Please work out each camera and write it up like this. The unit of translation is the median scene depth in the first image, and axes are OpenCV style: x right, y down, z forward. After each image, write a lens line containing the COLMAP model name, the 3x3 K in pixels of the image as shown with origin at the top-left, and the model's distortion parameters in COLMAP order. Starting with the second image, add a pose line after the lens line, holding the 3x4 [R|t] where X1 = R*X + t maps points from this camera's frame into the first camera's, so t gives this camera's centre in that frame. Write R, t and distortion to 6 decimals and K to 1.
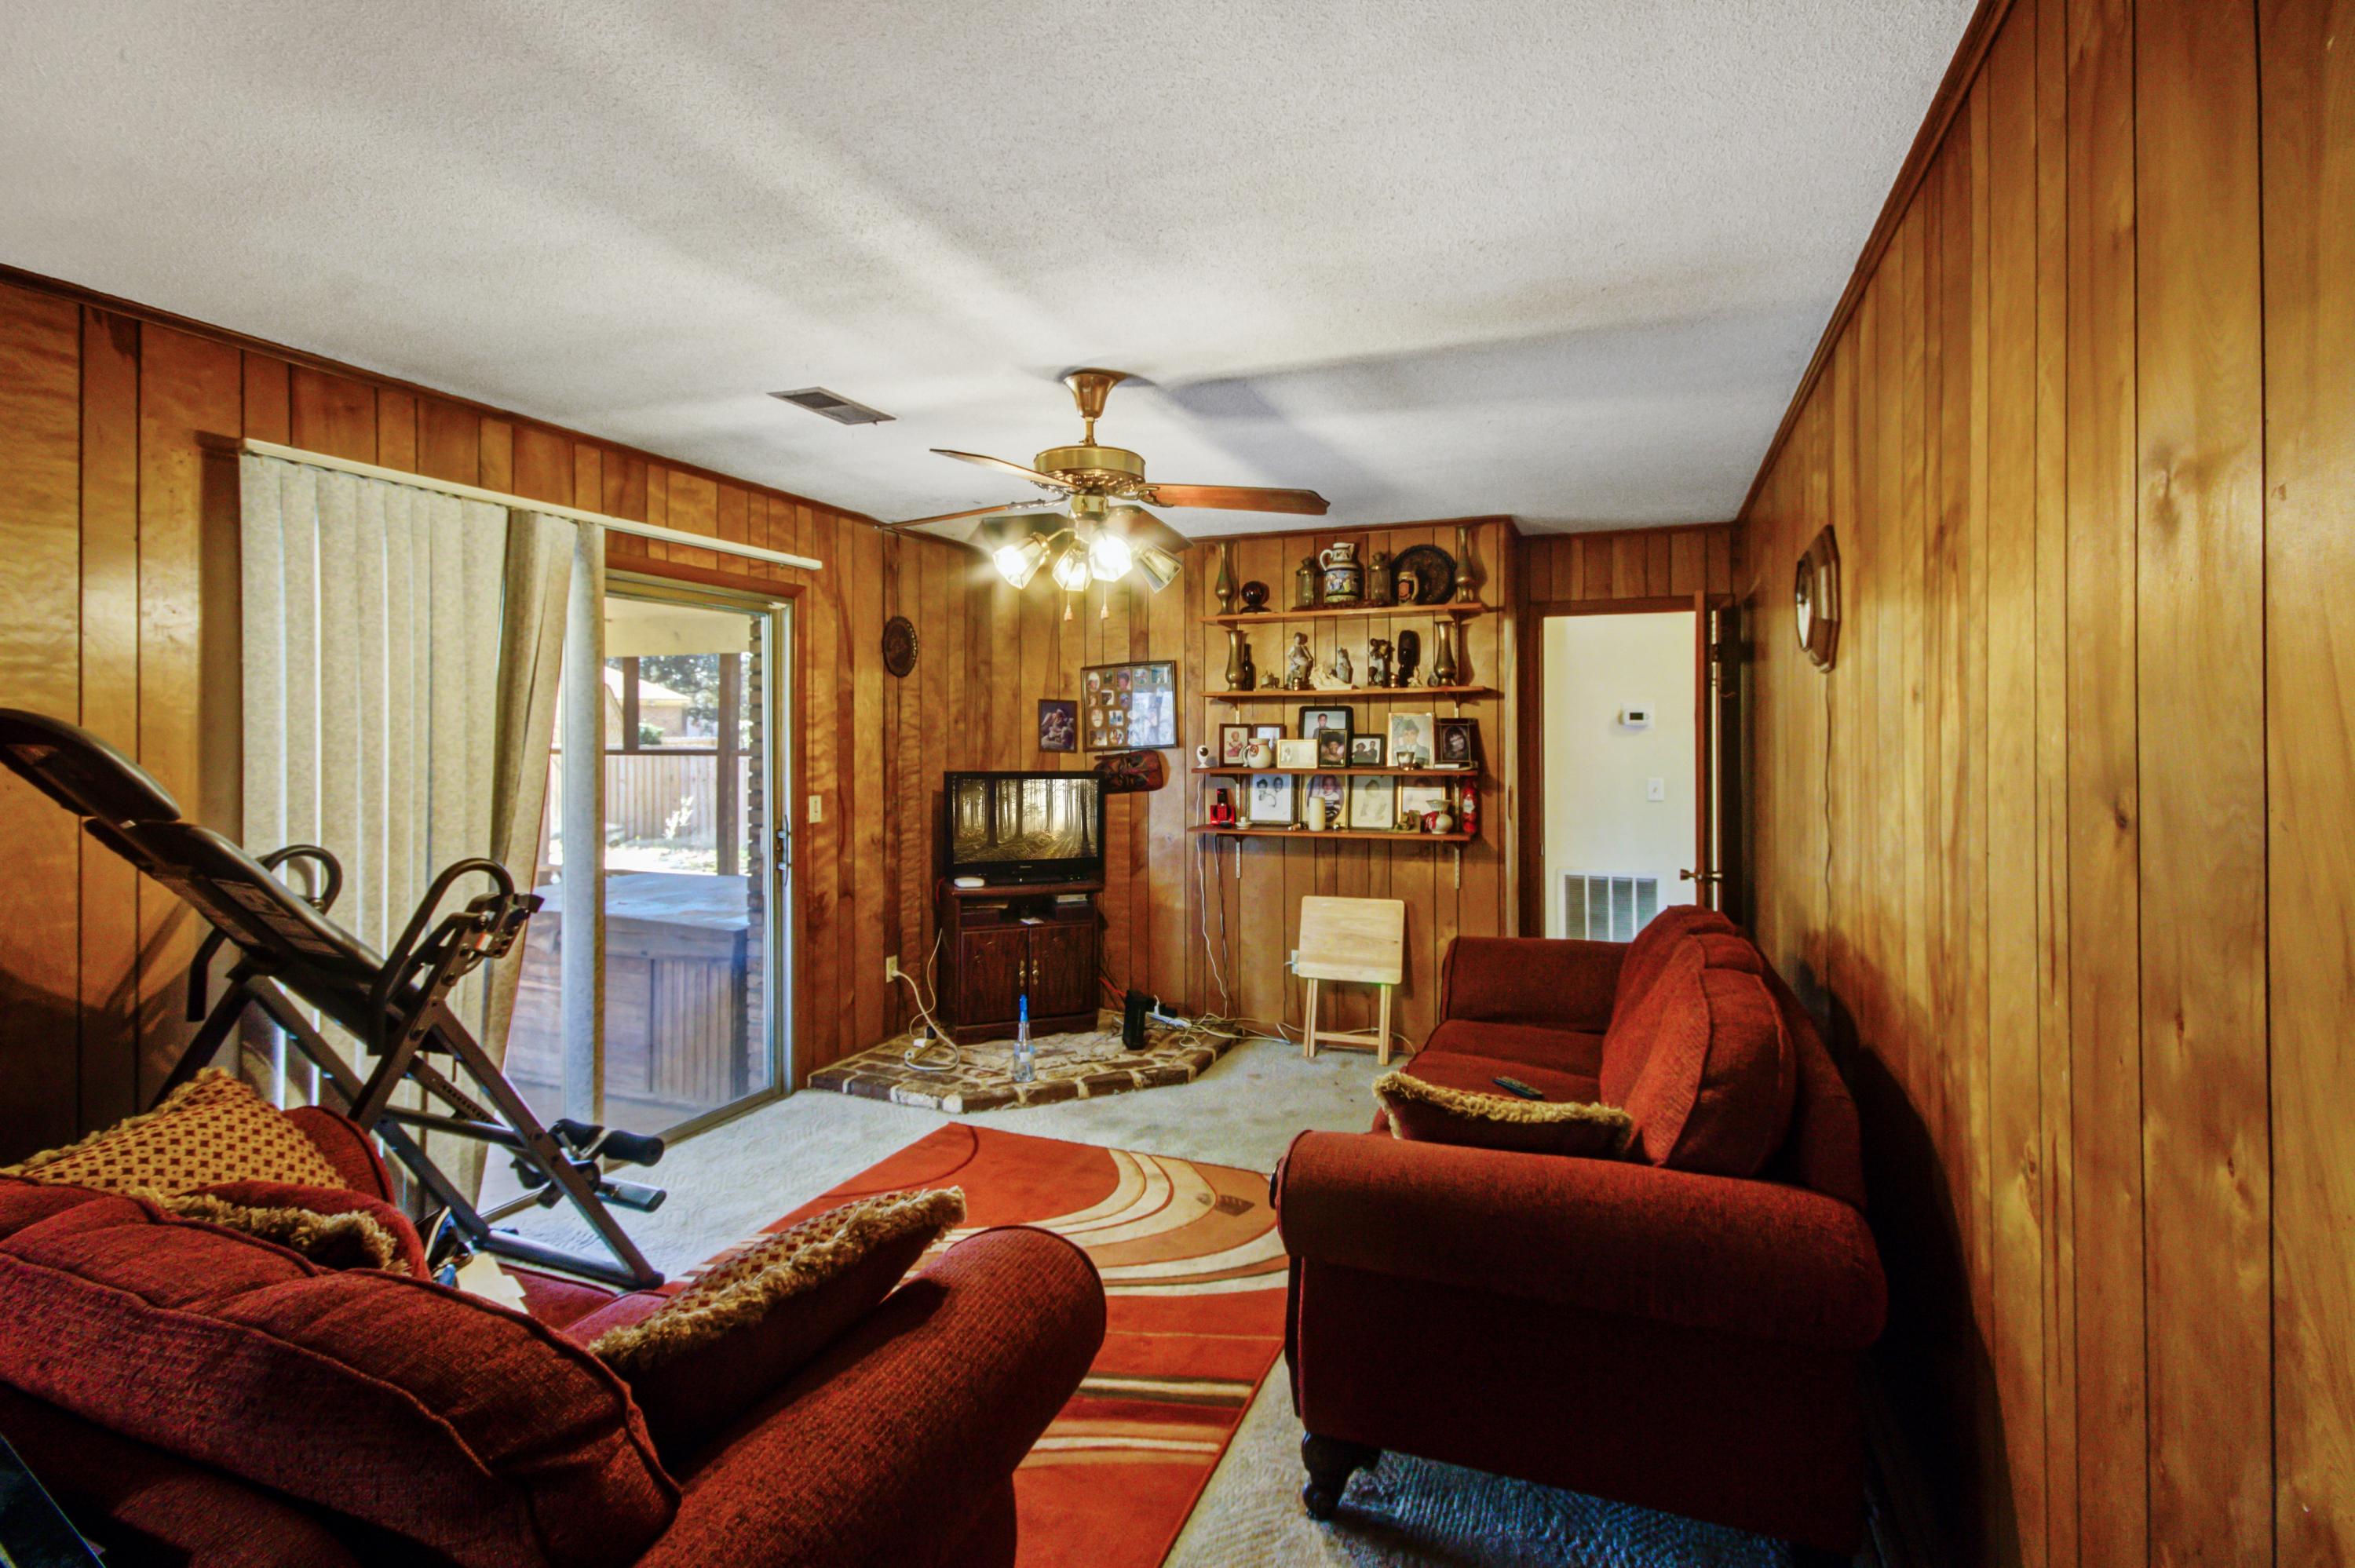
lens RADIAL K [[1093.9, 0, 1178.9], [0, 1093.9, 732.1], [0, 0, 1]] dist [0.000685, 0.000041]
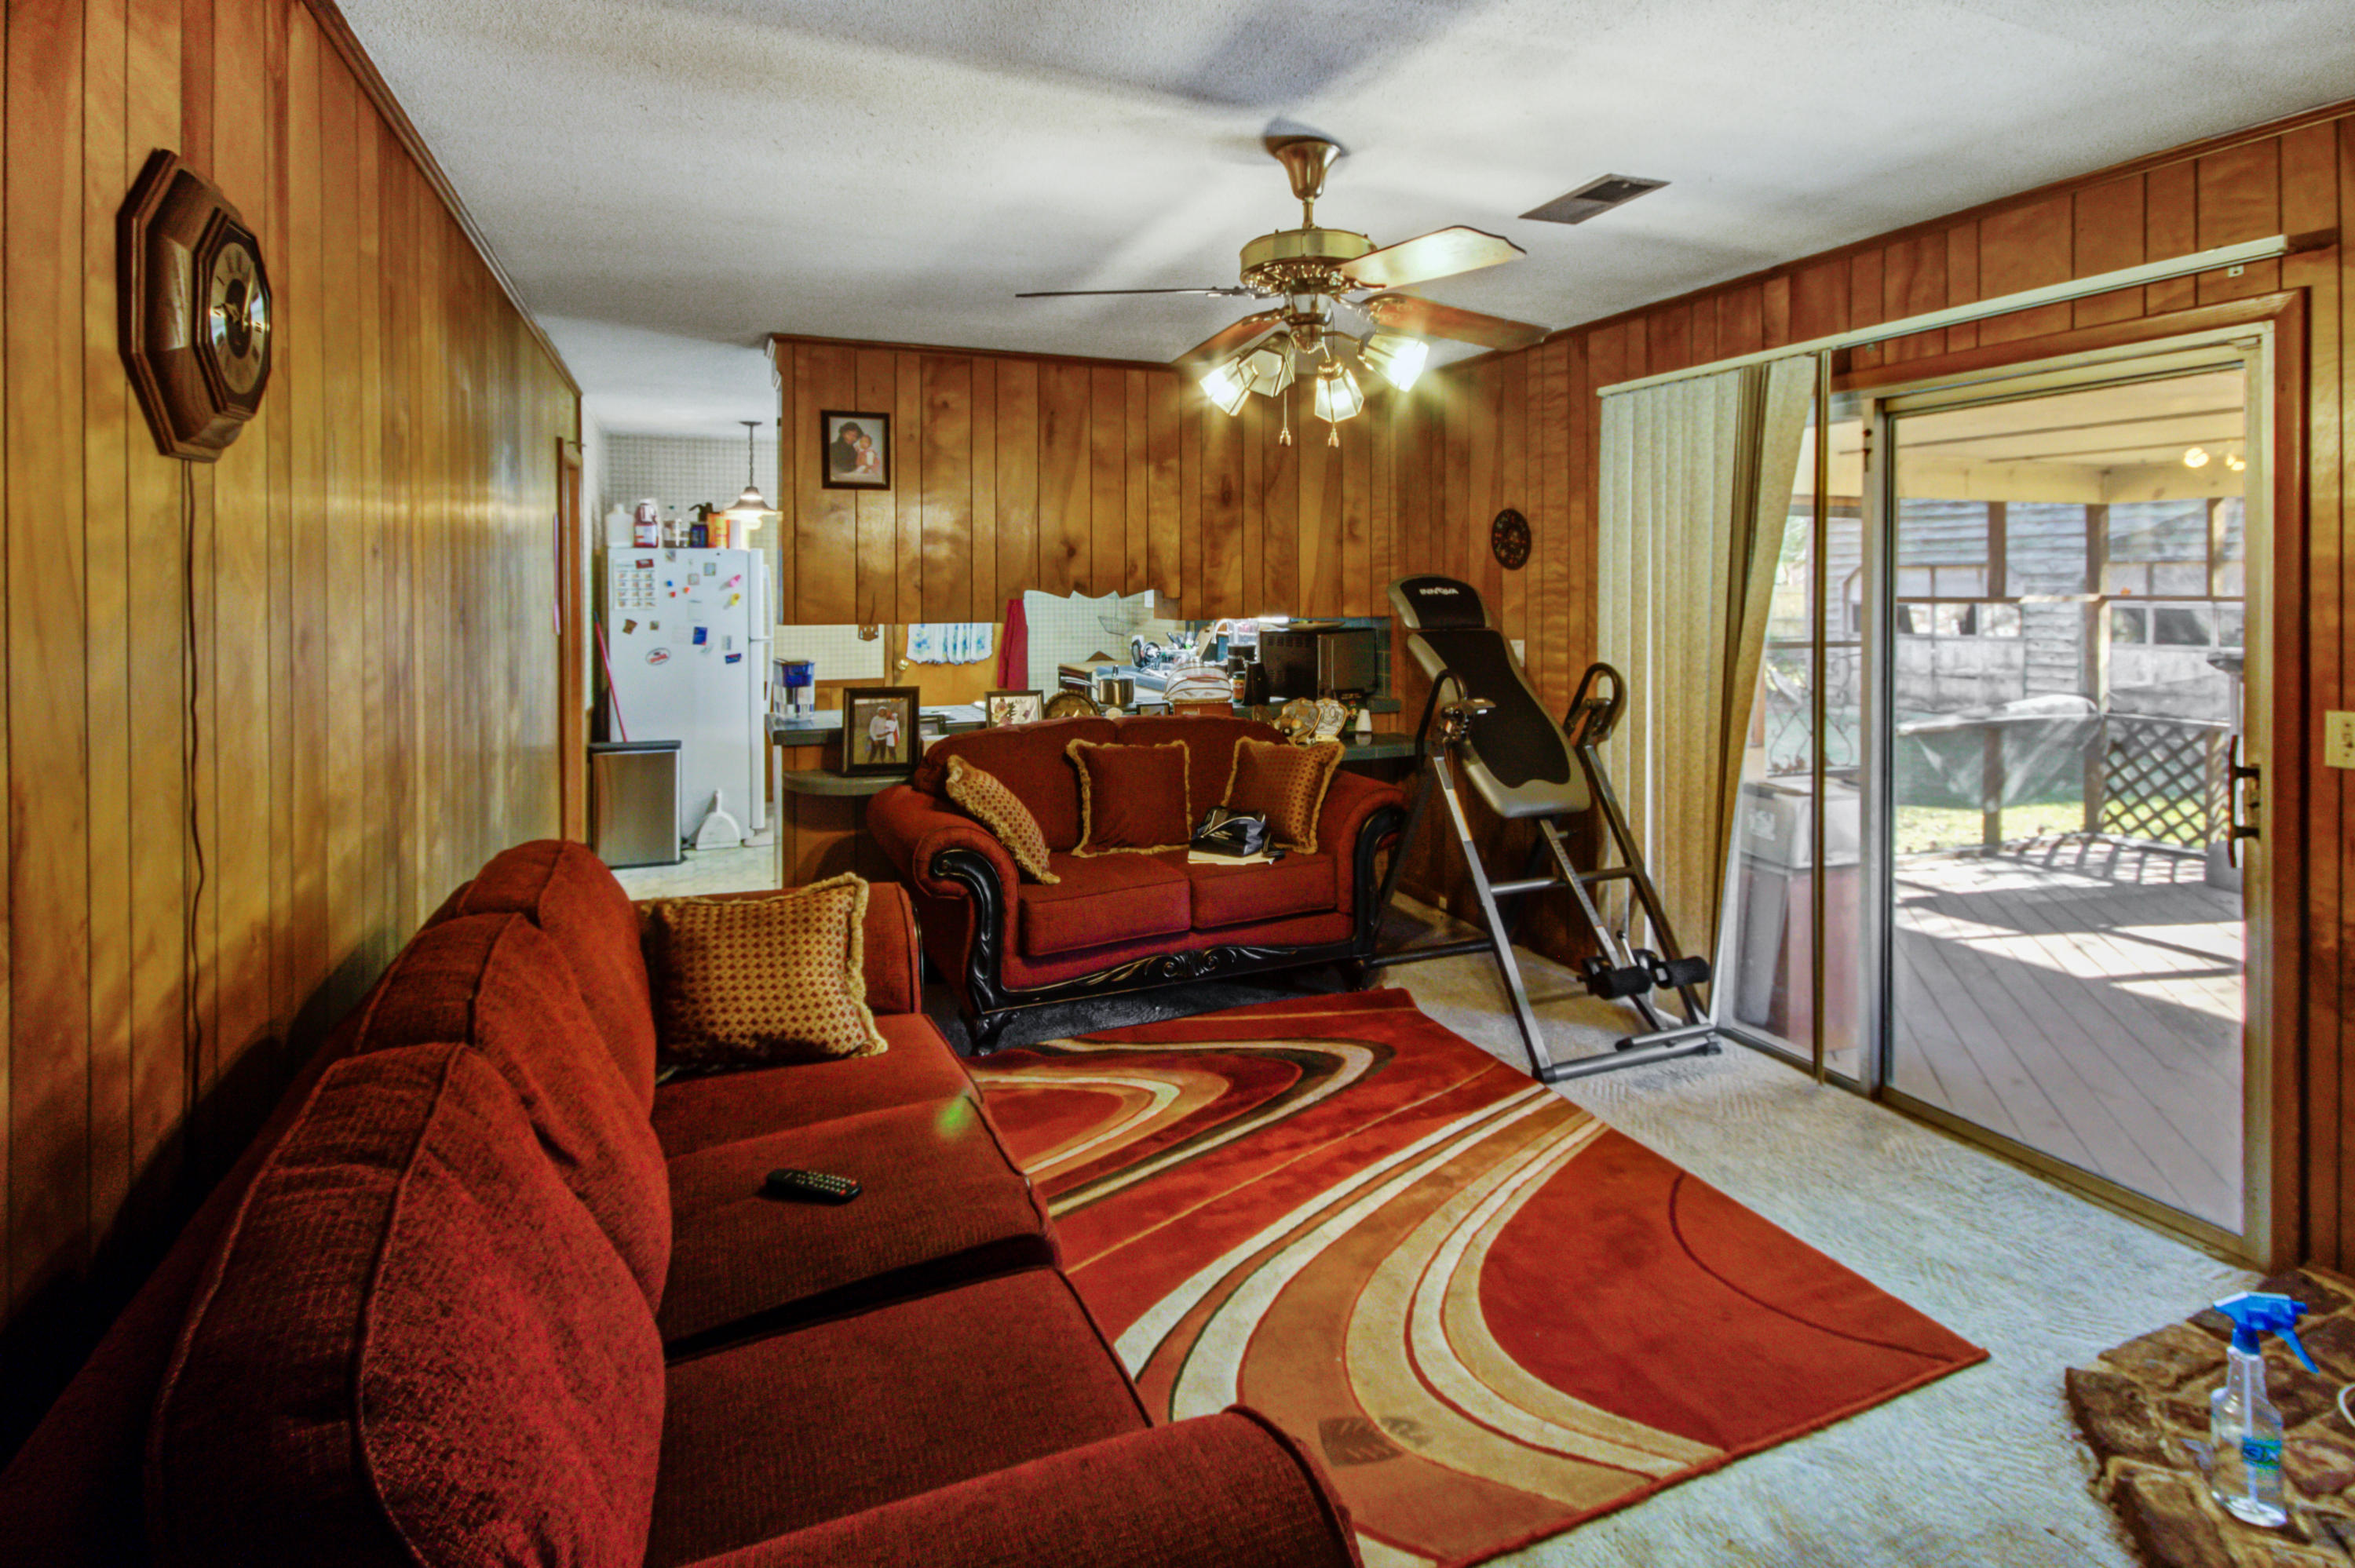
lens RADIAL K [[1143.7, 0, 1194.8], [0, 1143.7, 598.1], [0, 0, 1]] dist [0.000392, 0.000025]
pose [[-0.701426, 0.006232, -0.712715, 0.513415], [0.004782, 0.999980, 0.004037, 0.006222], [0.712726, -0.000577, -0.701442, 1.347594]]
